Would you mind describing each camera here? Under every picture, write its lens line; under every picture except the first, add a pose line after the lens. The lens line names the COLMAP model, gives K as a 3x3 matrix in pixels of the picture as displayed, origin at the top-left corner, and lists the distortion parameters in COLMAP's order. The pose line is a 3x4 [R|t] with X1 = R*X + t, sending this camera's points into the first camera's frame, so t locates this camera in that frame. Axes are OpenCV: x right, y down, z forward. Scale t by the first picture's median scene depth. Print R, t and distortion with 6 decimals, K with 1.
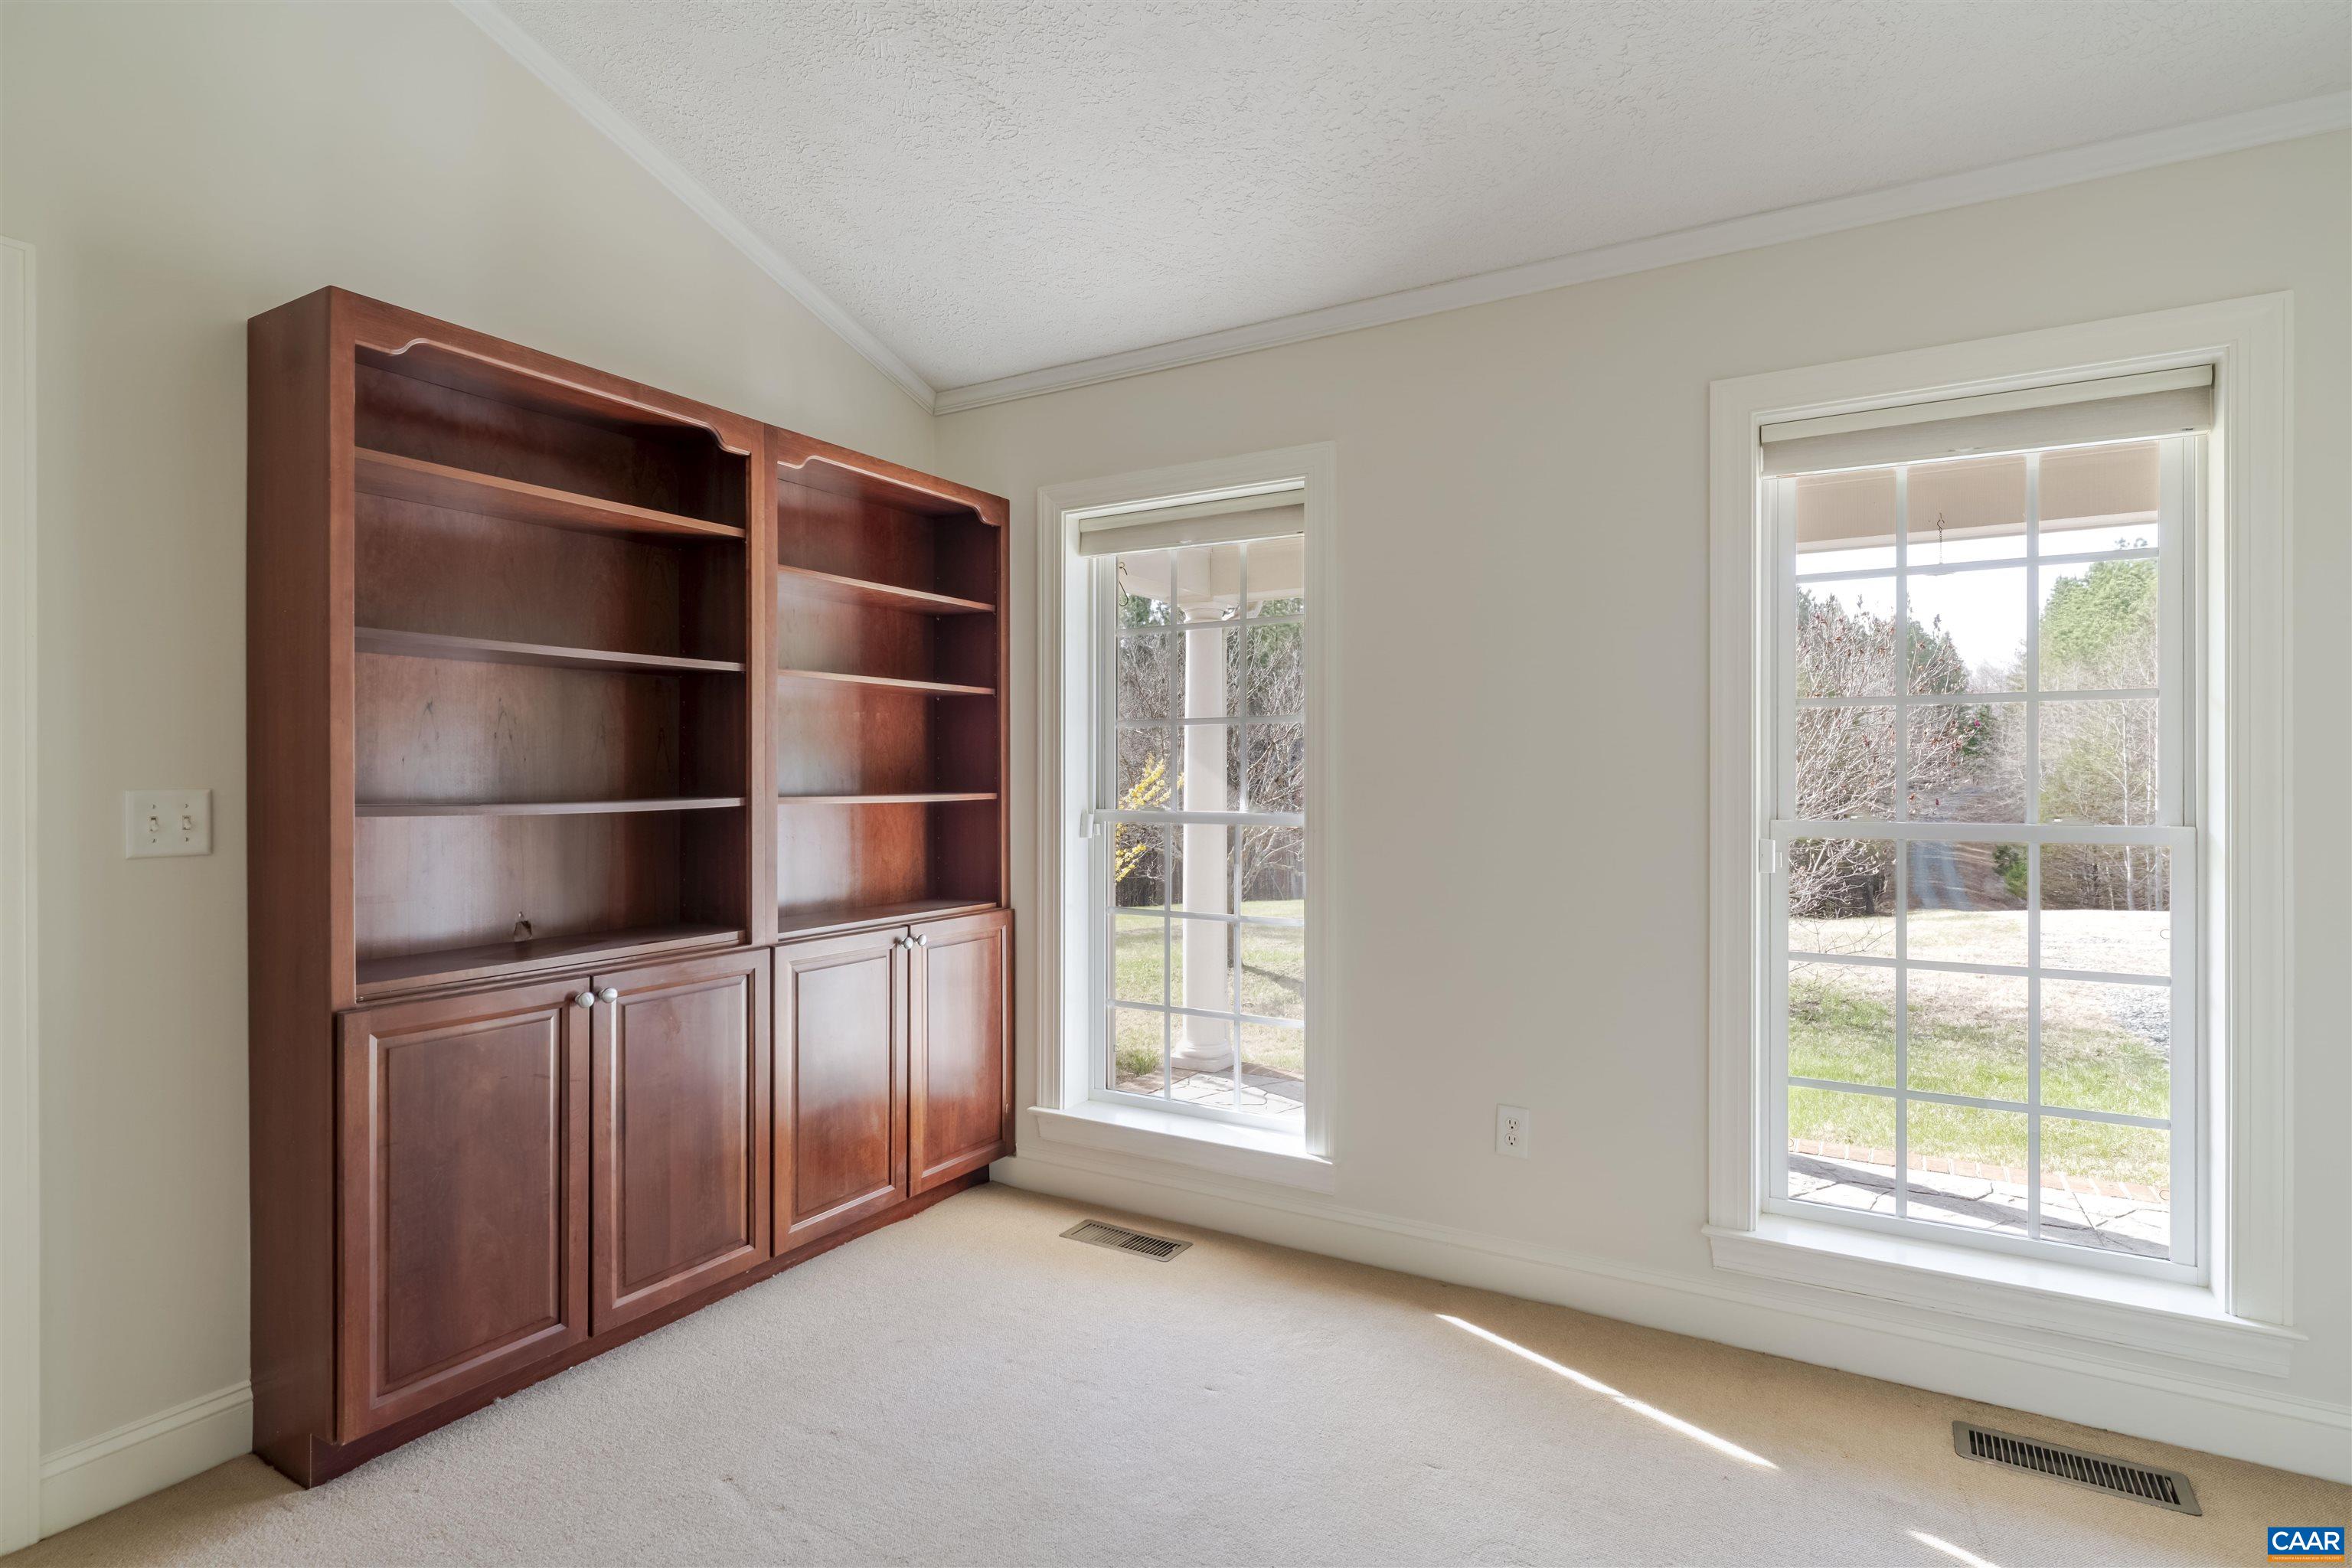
lens RADIAL K [[1163.3, 0, 1157.3], [0, 1163.3, 777.6], [0, 0, 1]] dist [0.002810, -0.001425]
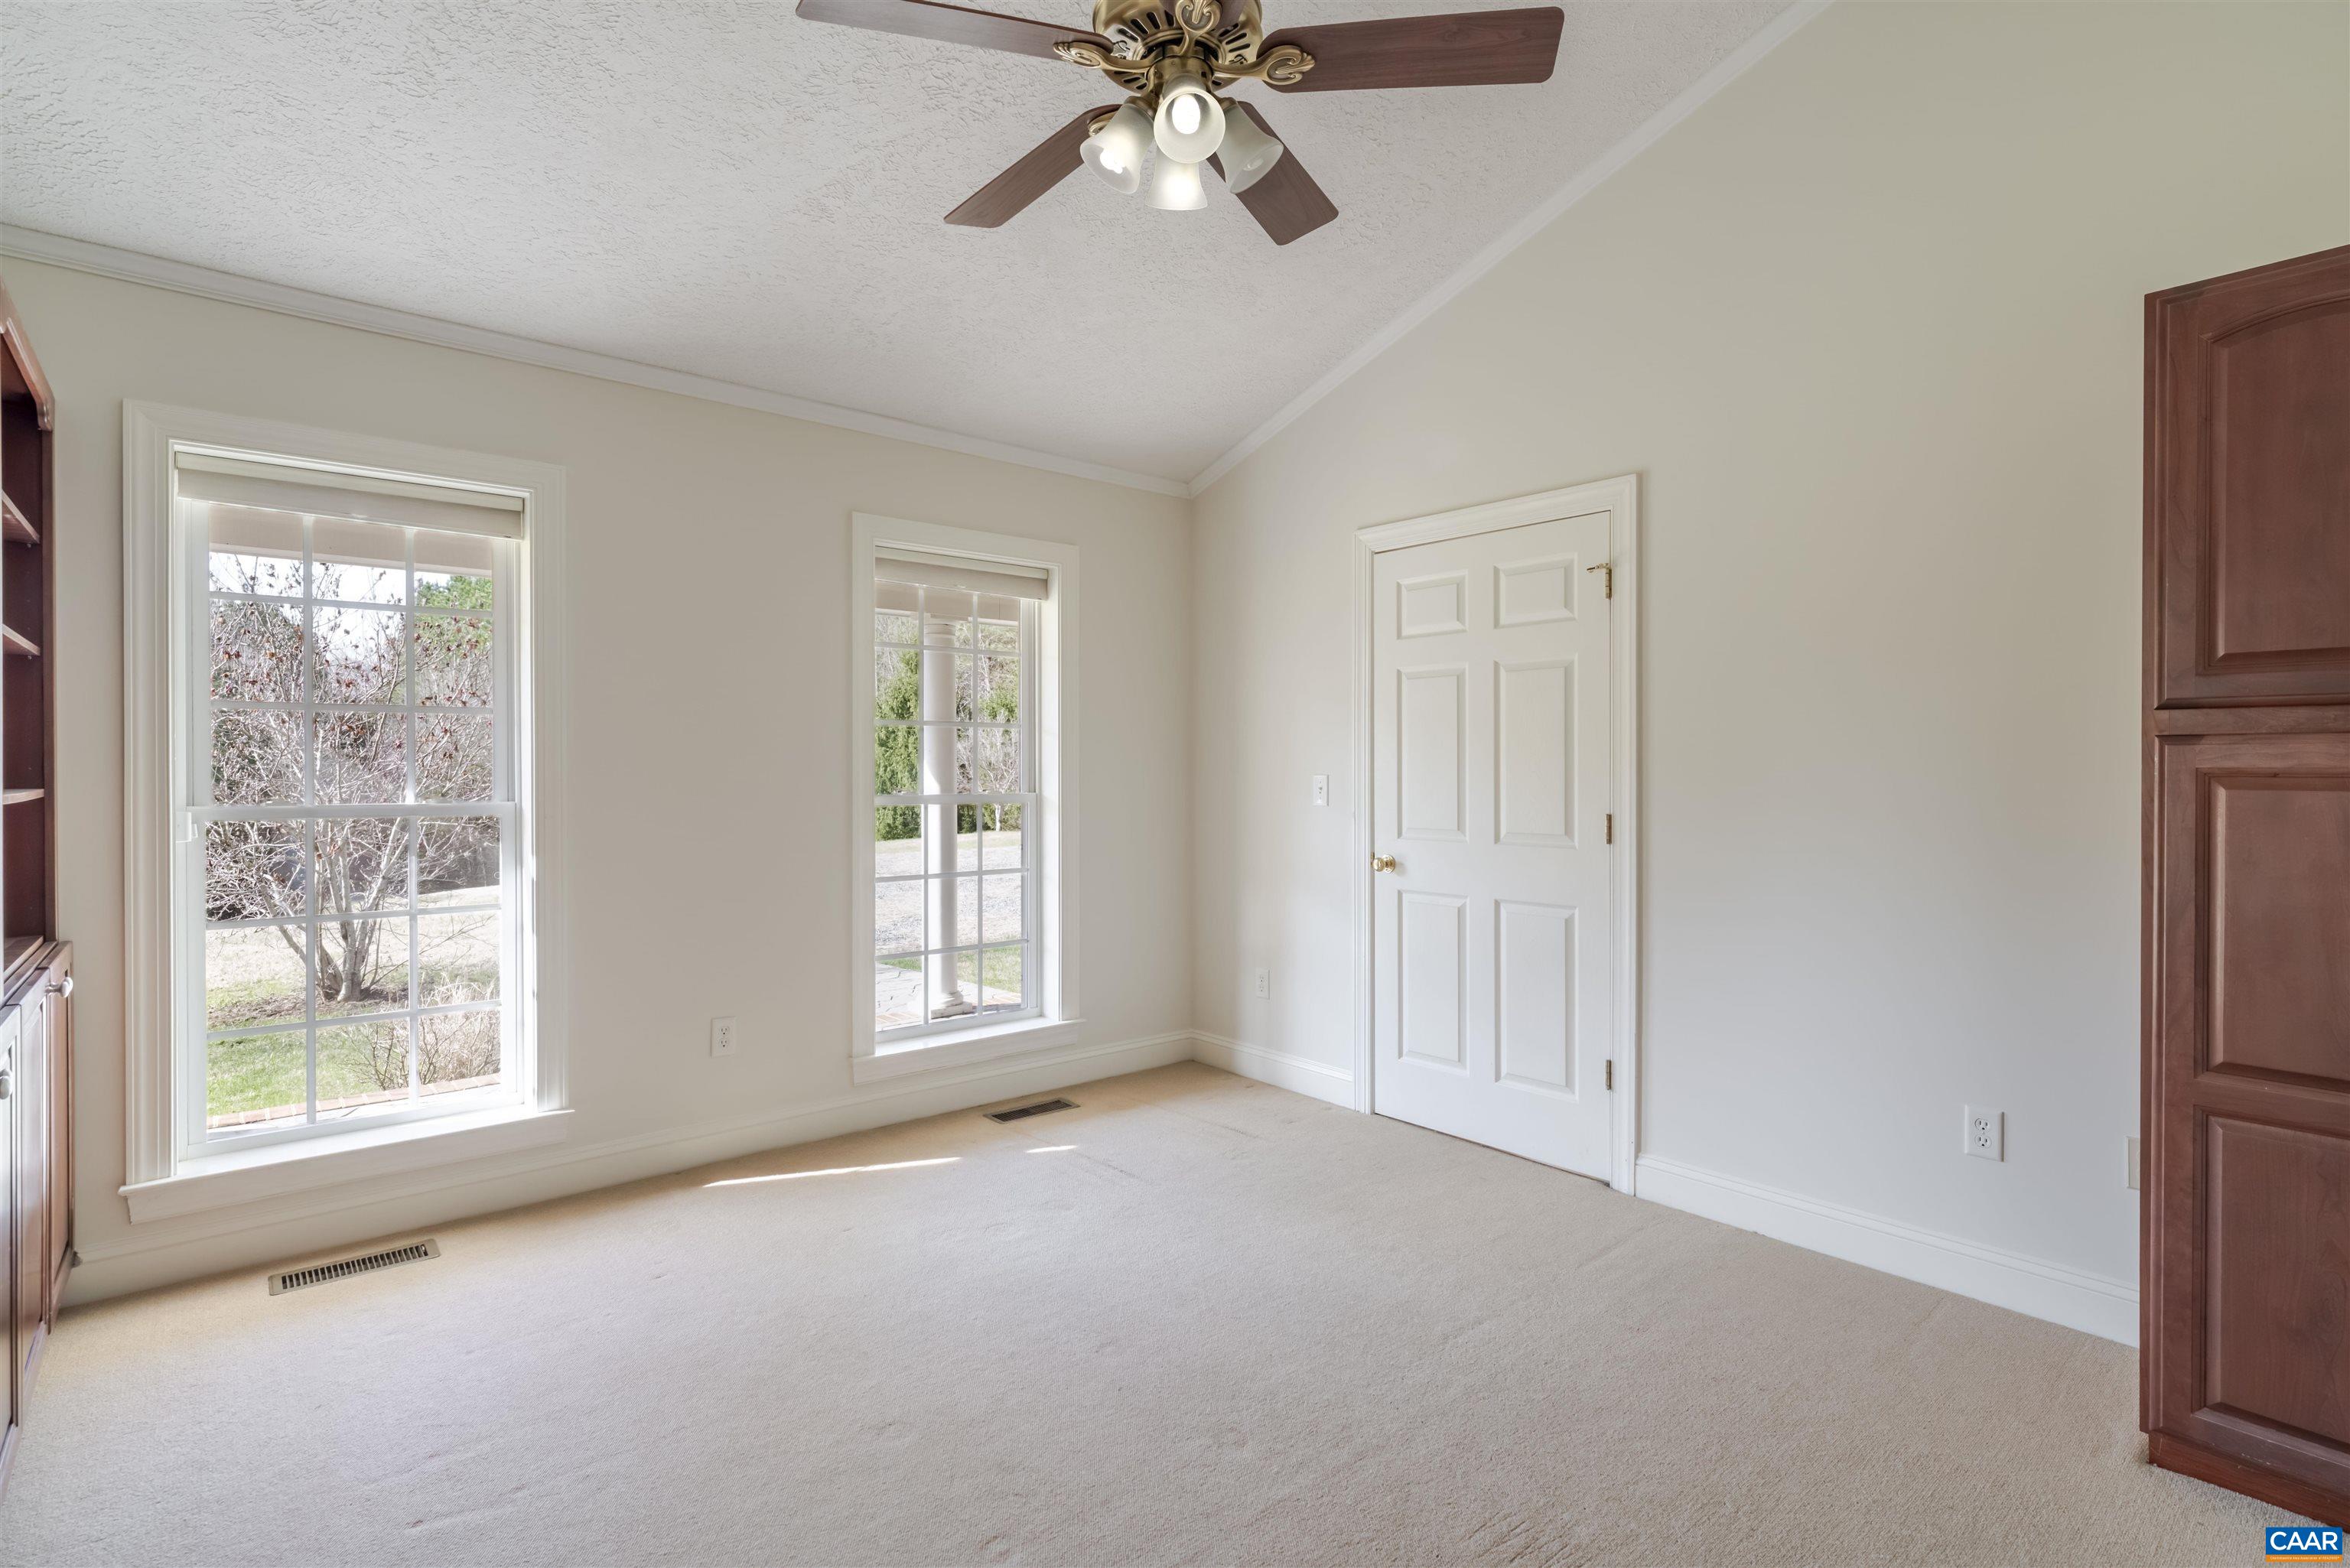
lens RADIAL K [[1162.2, 0, 1174.7], [0, 1162.2, 781.4], [0, 0, 1]] dist [0.002810, -0.001425]
pose [[0.317433, -0.009585, 0.948232, -0.777202], [-0.000834, 0.999946, 0.010387, 0.000591], [-0.948280, -0.004088, 0.317407, 0.098152]]
